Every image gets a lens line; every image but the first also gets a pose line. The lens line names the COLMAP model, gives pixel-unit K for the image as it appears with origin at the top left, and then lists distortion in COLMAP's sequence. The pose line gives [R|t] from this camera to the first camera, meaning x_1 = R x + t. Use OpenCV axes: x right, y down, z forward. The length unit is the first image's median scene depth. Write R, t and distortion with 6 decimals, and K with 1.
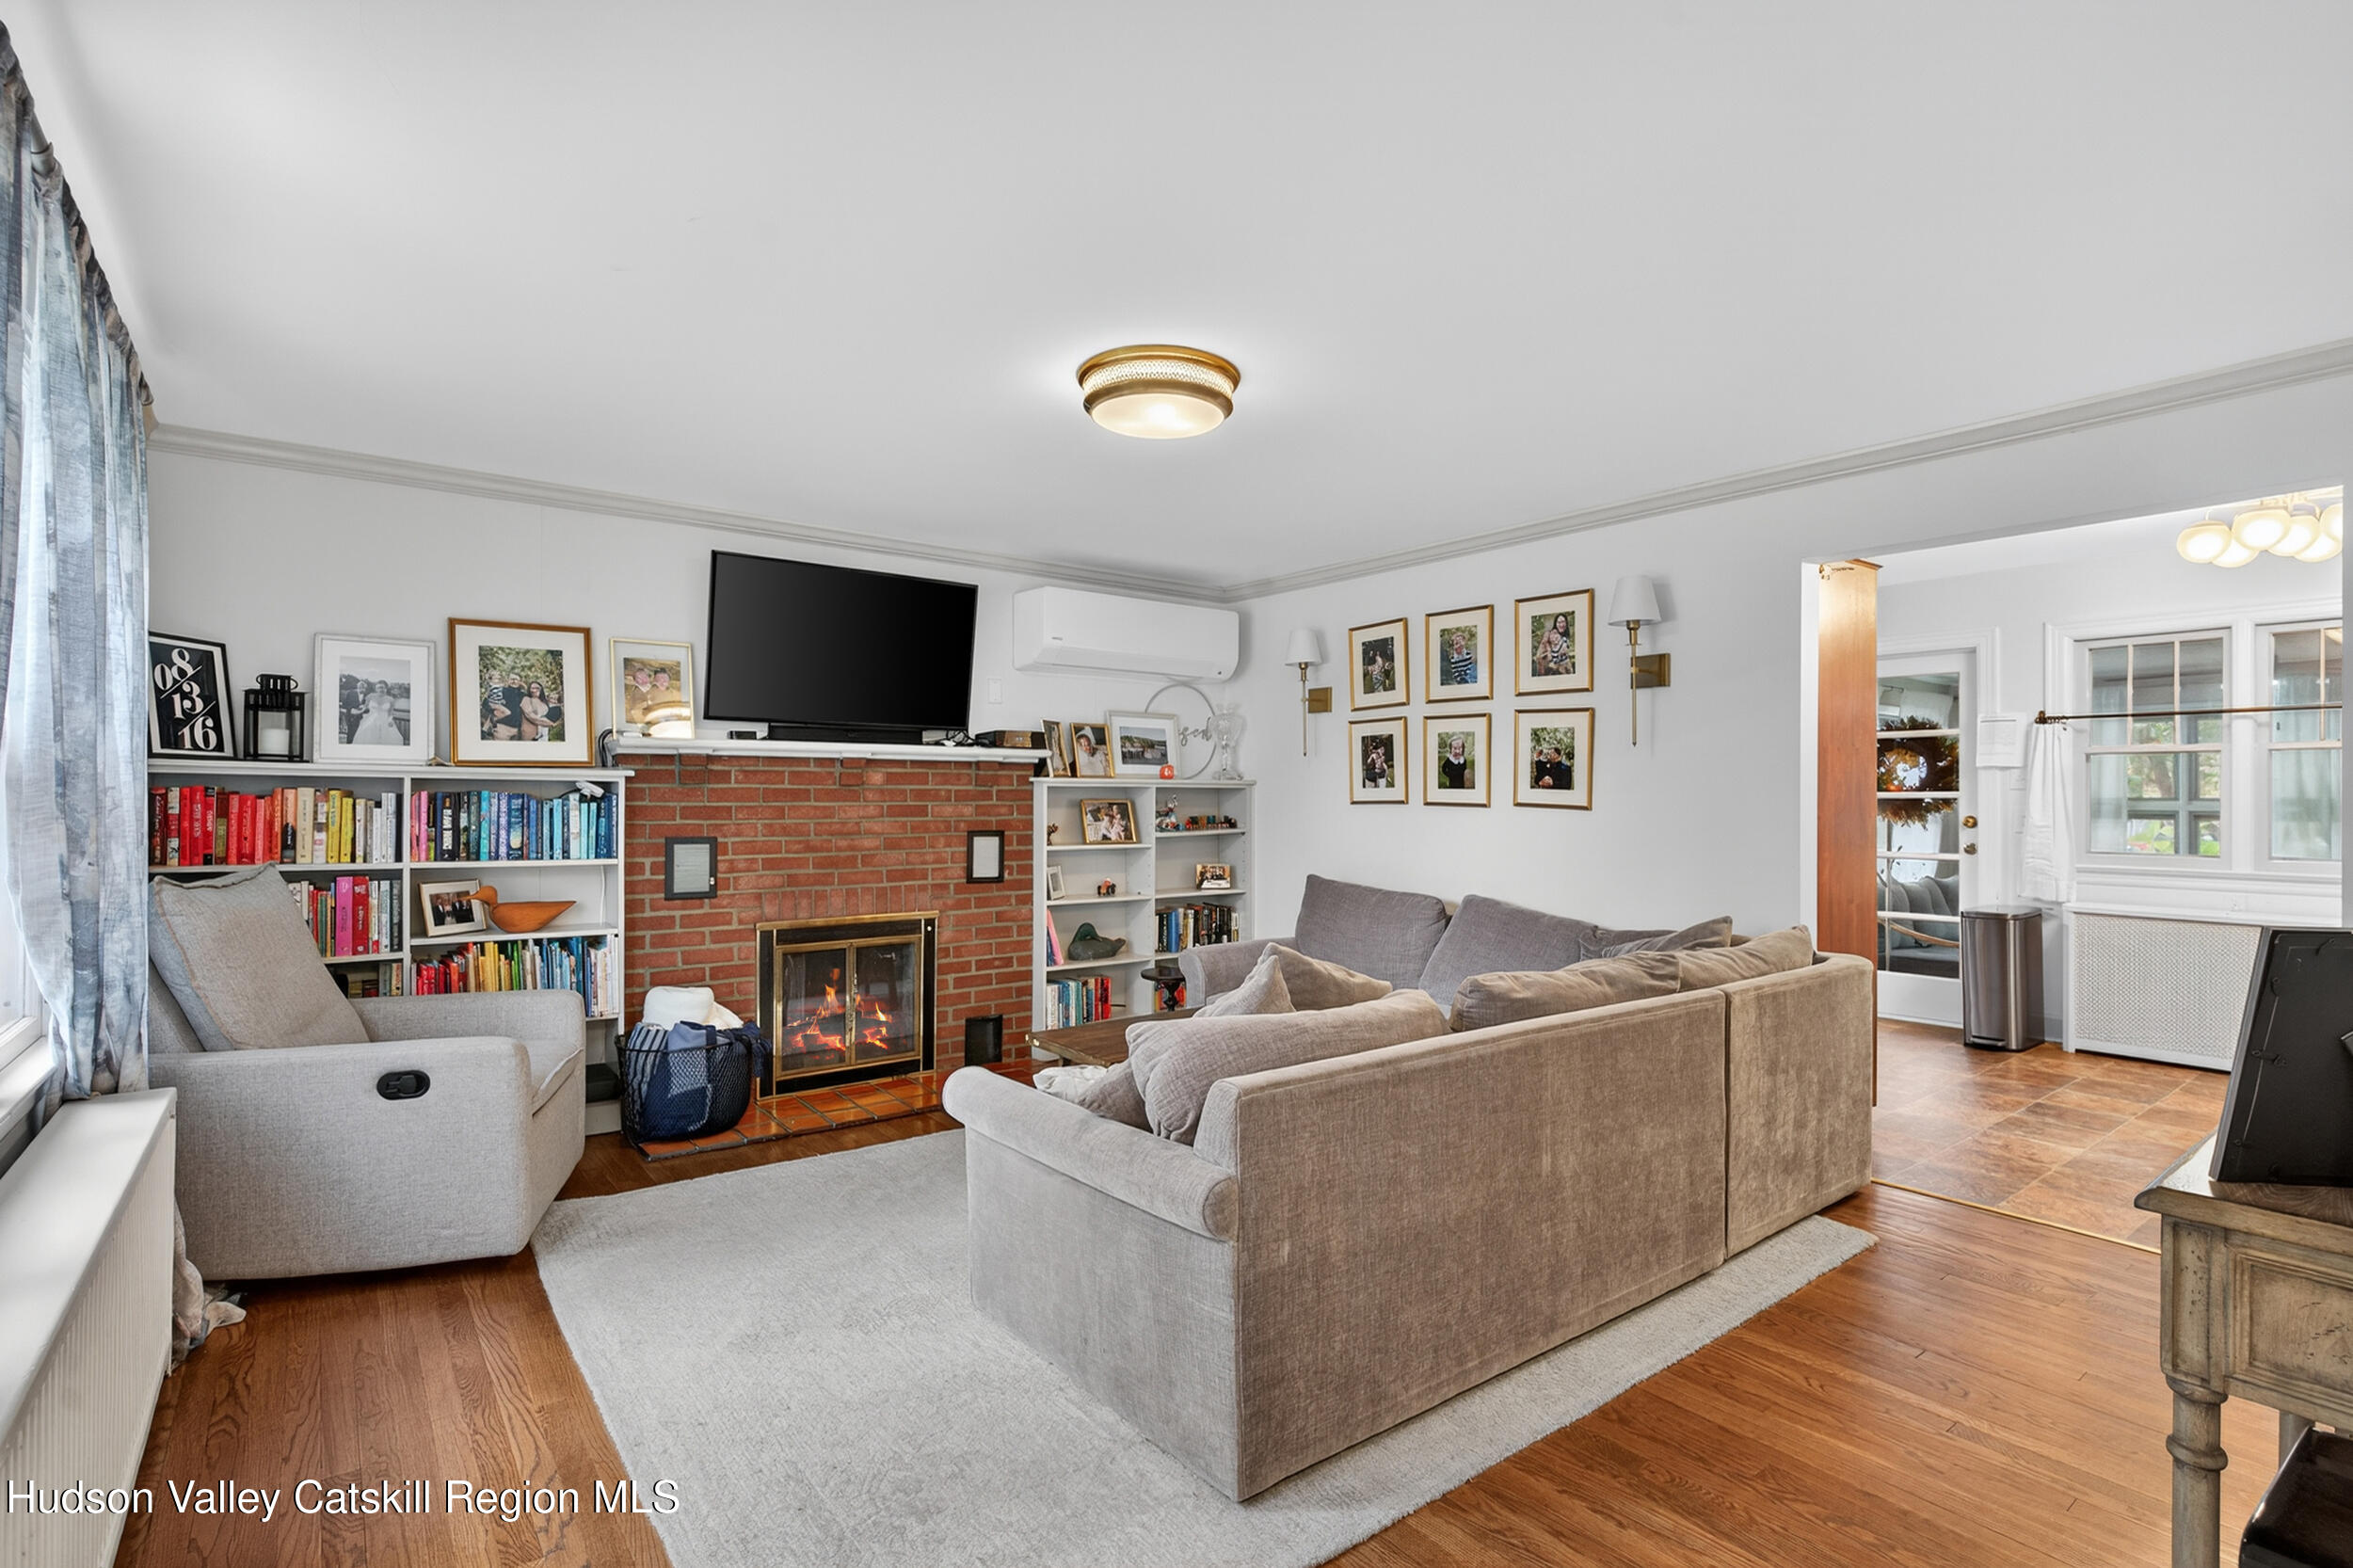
lens RADIAL K [[1134.0, 0, 1164.0], [0, 1134.0, 793.0], [0, 0, 1]] dist [0.001511, 0.000443]
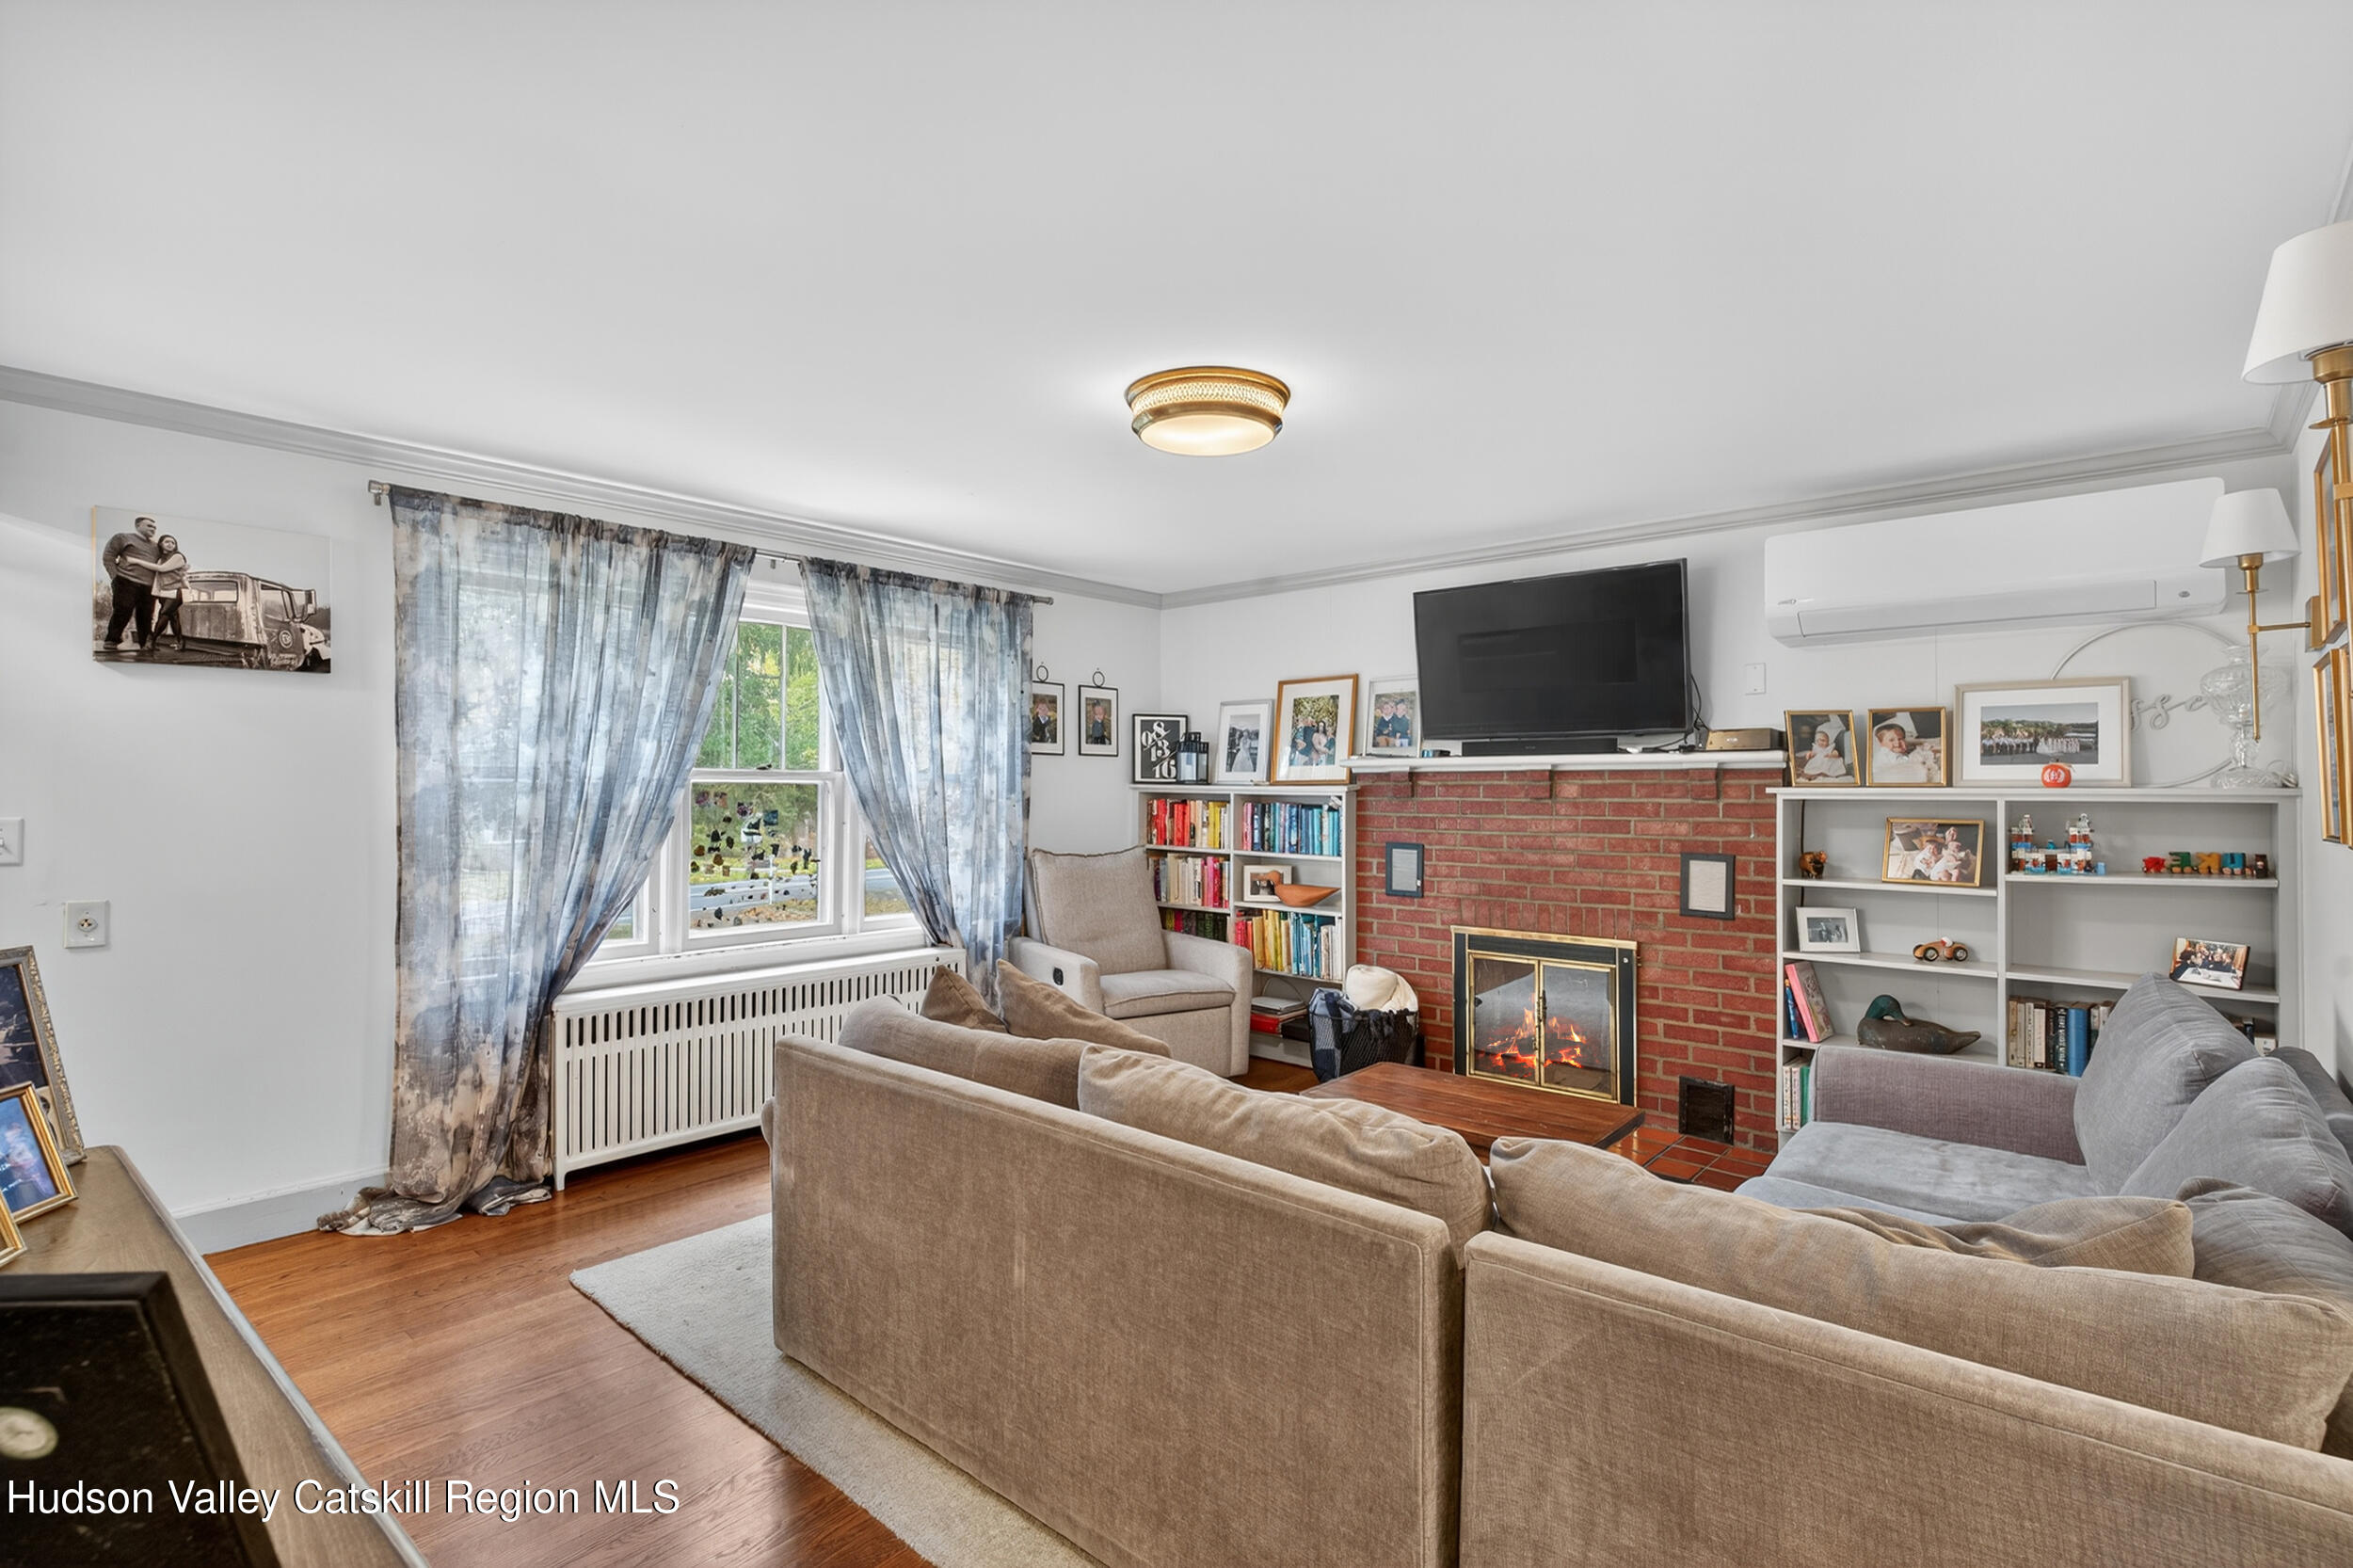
lens RADIAL K [[1105.5, 0, 1176.5], [0, 1105.5, 784.0], [0, 0, 1]] dist [-0.001359, -0.000529]
pose [[0.188085, -0.005523, -0.982137, 0.678891], [0.003693, 0.999981, -0.004916, -0.017726], [0.982146, -0.002702, 0.188102, 0.583914]]
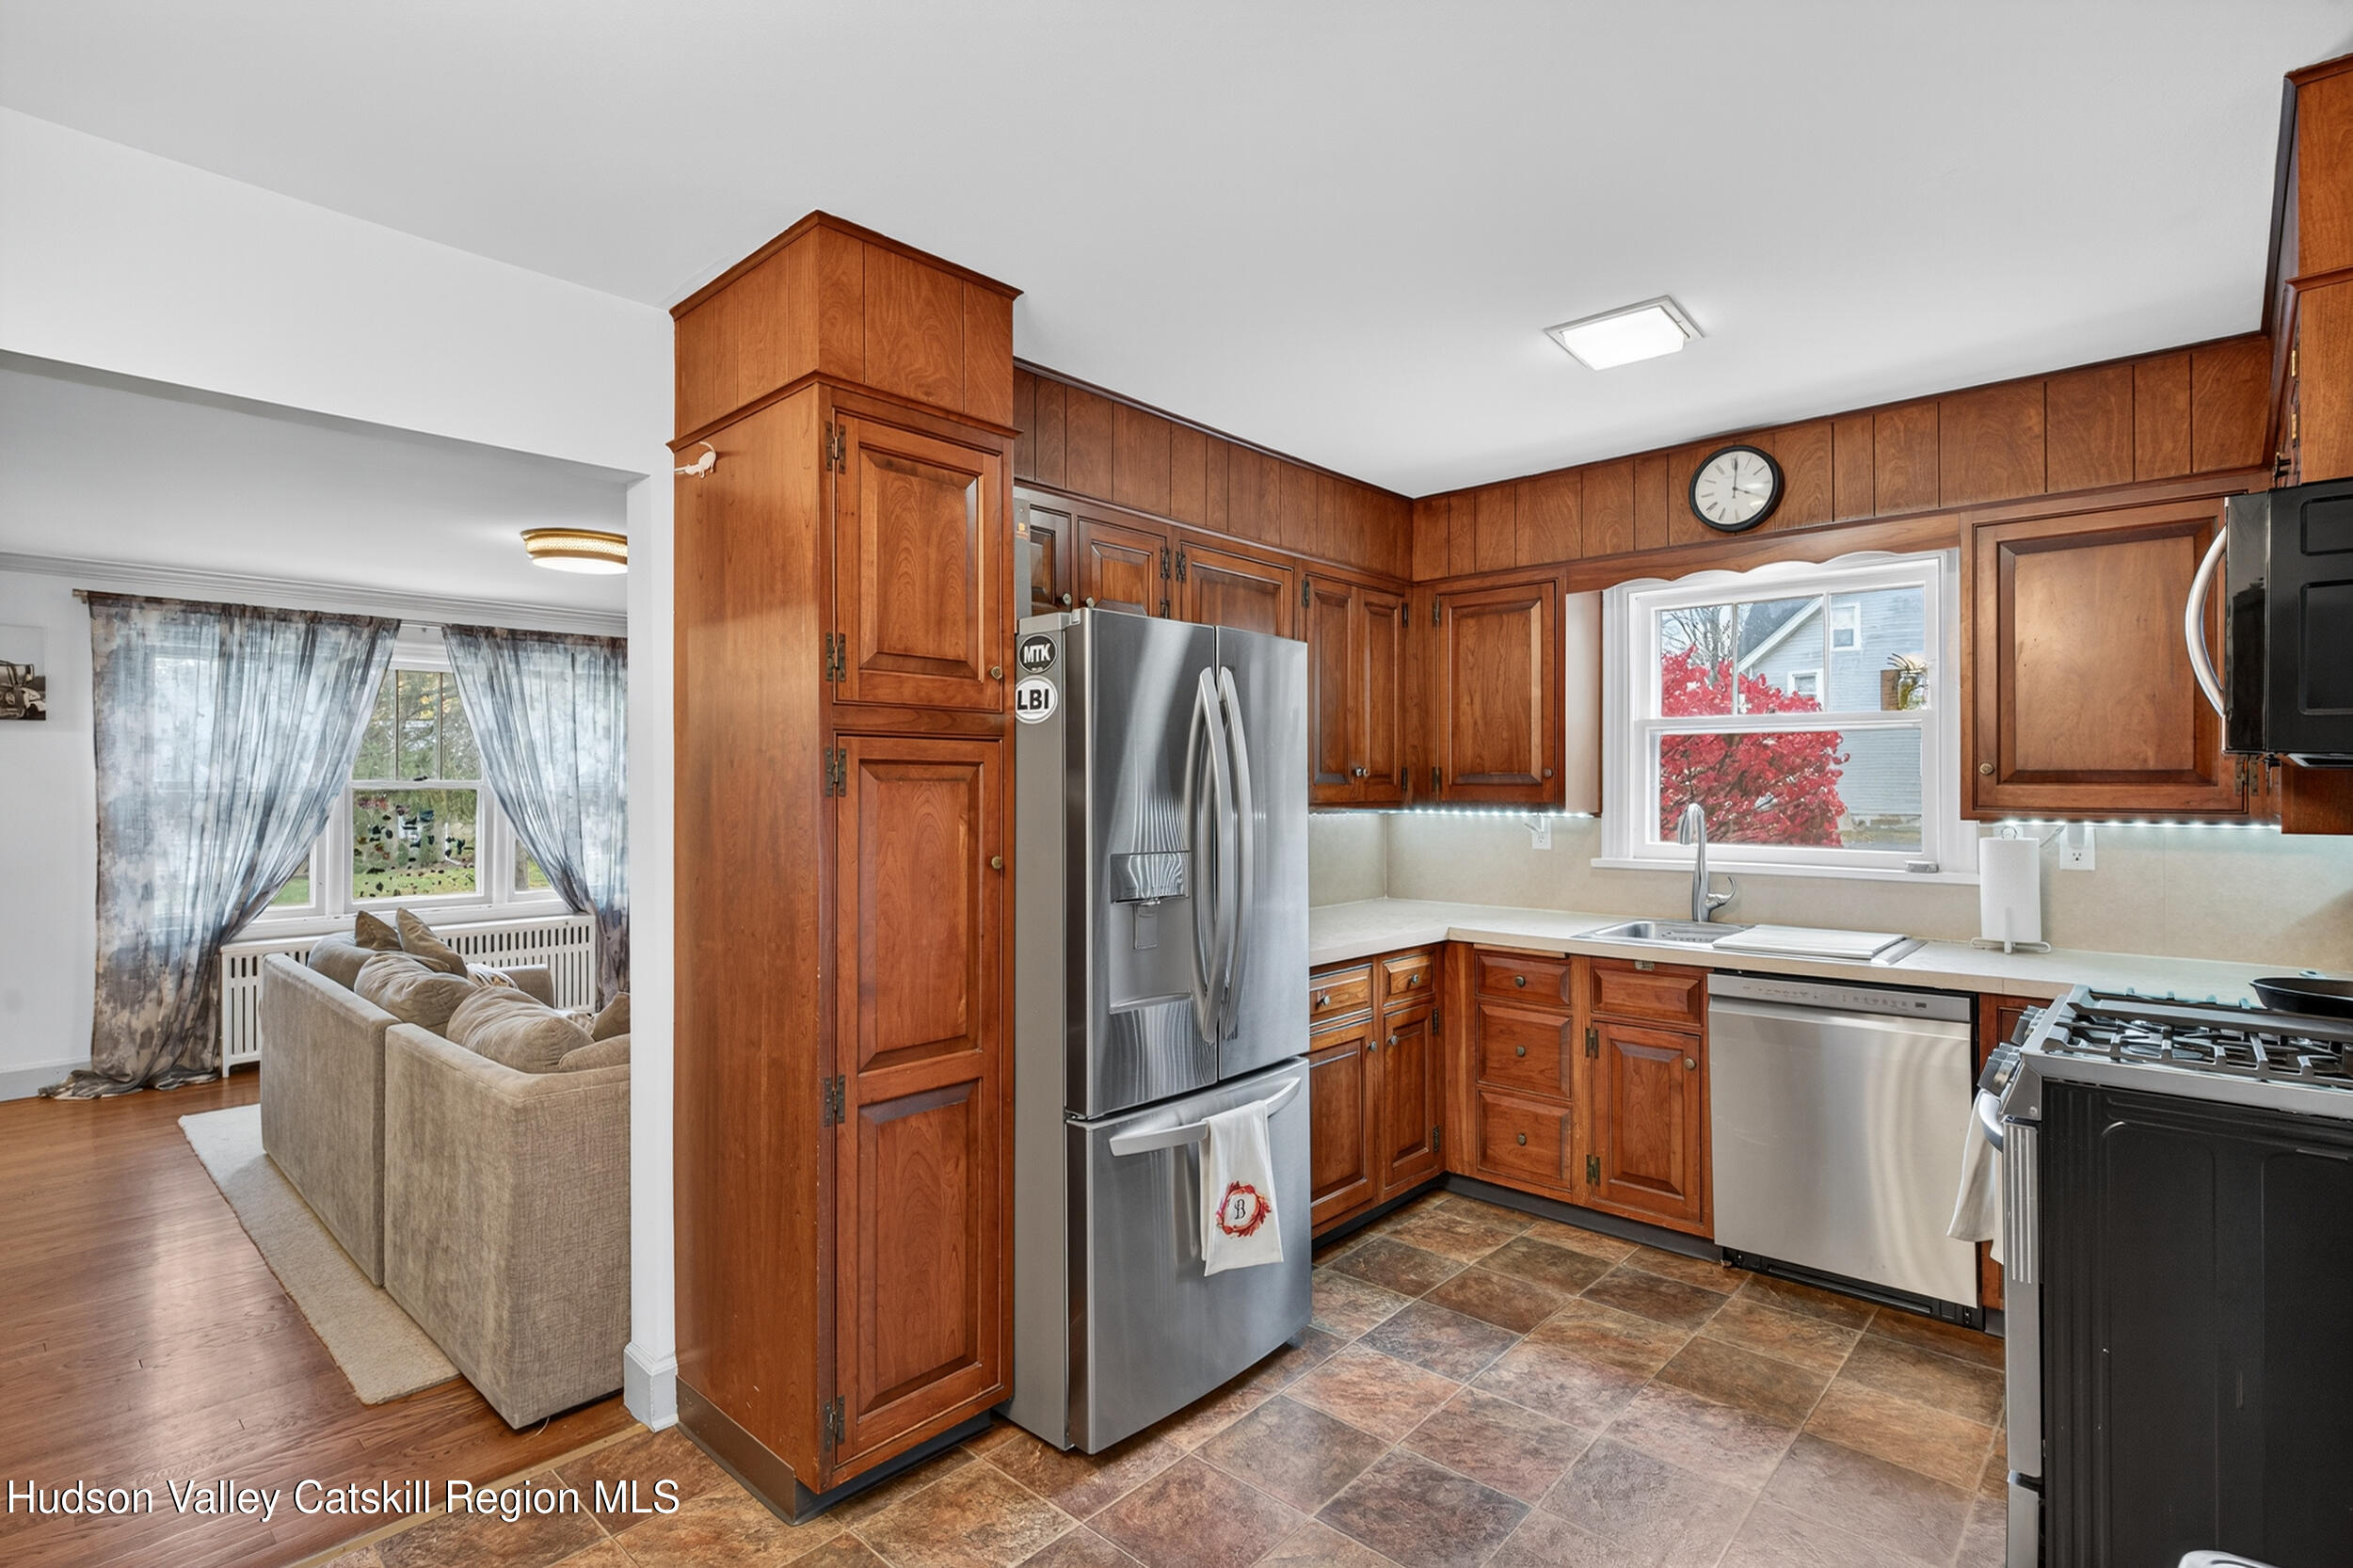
lens RADIAL K [[1126.3, 0, 1176.5], [0, 1126.3, 784.0], [0, 0, 1]] dist [0.000371, 0.001141]
pose [[0.177873, -0.000678, -0.984053, 1.214367], [0.008258, 0.999966, 0.000804, -0.028037], [0.984019, -0.008270, 0.177873, 1.143412]]
